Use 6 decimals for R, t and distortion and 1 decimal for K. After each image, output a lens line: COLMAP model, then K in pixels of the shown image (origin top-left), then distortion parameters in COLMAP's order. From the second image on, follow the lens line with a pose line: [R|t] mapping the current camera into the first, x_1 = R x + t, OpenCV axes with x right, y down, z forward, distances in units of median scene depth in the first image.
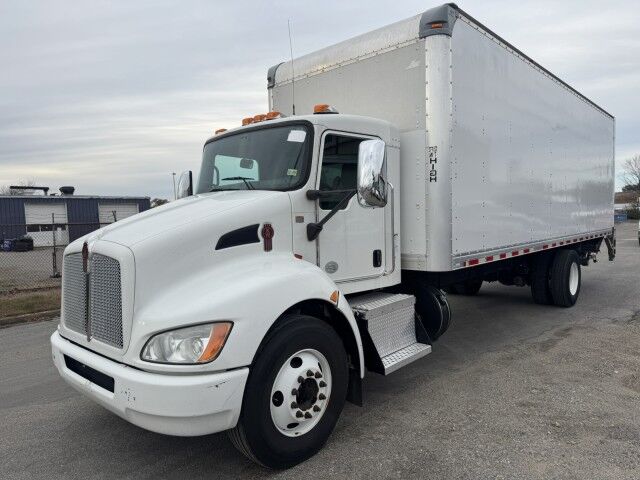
lens RADIAL K [[457.6, 0, 320.4], [0, 457.6, 238.6], [0, 0, 1]] dist [-0.004922, 0.002292]
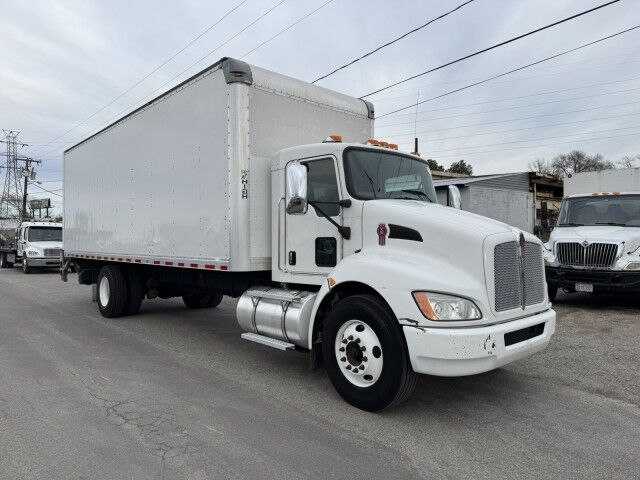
lens RADIAL K [[450.5, 0, 320.0], [0, 450.5, 240.0], [0, 0, 1]] dist [0.083339, -0.105078]
pose [[0.081179, 0.029347, 0.996267, -1.374210], [0.049284, 0.998225, -0.033421, 0.032095], [-0.995480, 0.051813, 0.079589, 1.086696]]
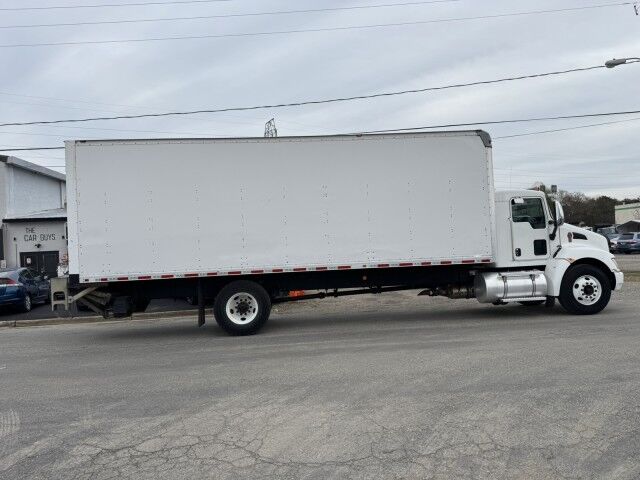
lens RADIAL K [[455.2, 0, 316.8], [0, 455.2, 232.9], [0, 0, 1]] dist [0.005813, -0.004296]
pose [[-0.734024, 0.094419, 0.672528, -0.932674], [0.099120, 0.994578, -0.031450, -0.080320], [-0.671851, 0.043576, -0.739403, 3.474569]]
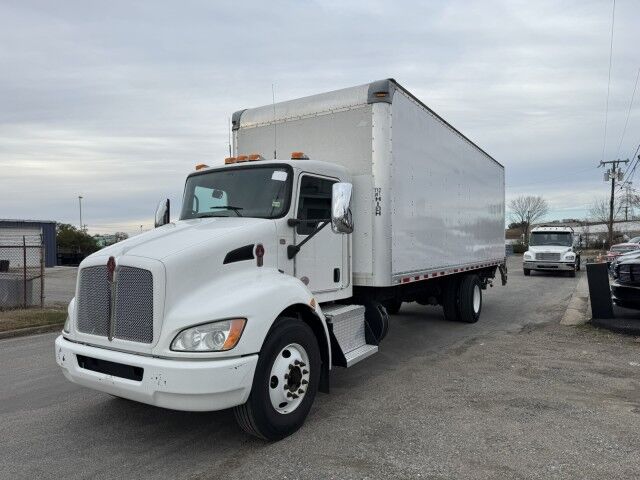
lens RADIAL K [[455.2, 0, 316.8], [0, 455.2, 232.9], [0, 0, 1]] dist [0.005813, -0.004296]
pose [[0.982872, 0.024593, 0.182641, -0.152309], [-0.010253, 0.996818, -0.079050, 0.025924], [-0.184004, 0.075824, 0.979997, -0.203537]]
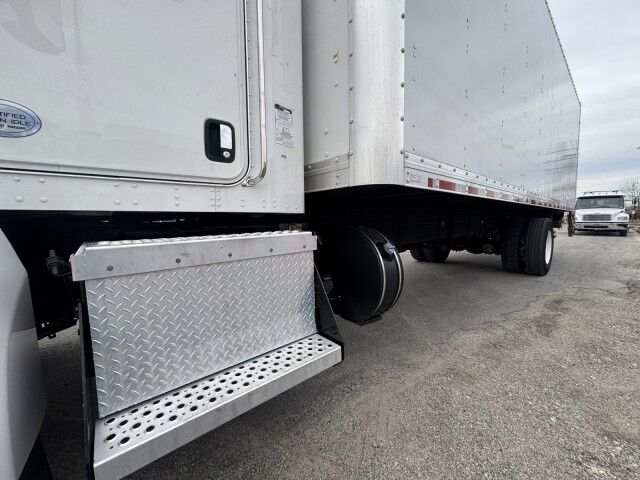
lens RADIAL K [[256.7, 0, 324.1], [0, 256.7, 242.3], [0, 0, 1]] dist [-0.002770, -0.000248]
pose [[0.994333, 0.020741, -0.104266, 0.245112], [-0.017570, 0.999357, 0.031241, 0.127174], [0.104847, -0.029232, 0.994059, 0.749338]]
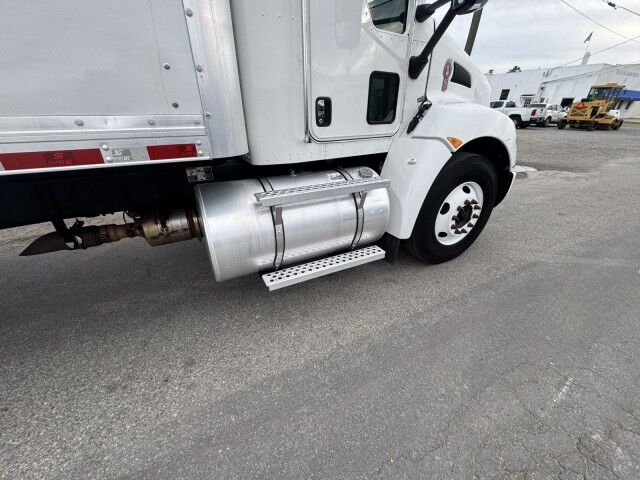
lens RADIAL K [[255.9, 0, 318.9], [0, 255.9, 239.2], [0, 0, 1]] dist [-0.003239, -0.000197]
pose [[-0.941682, -0.125372, 0.312276, -0.309911], [0.043436, 0.874953, 0.482257, 0.019500], [-0.333689, 0.467696, -0.818482, 1.646585]]
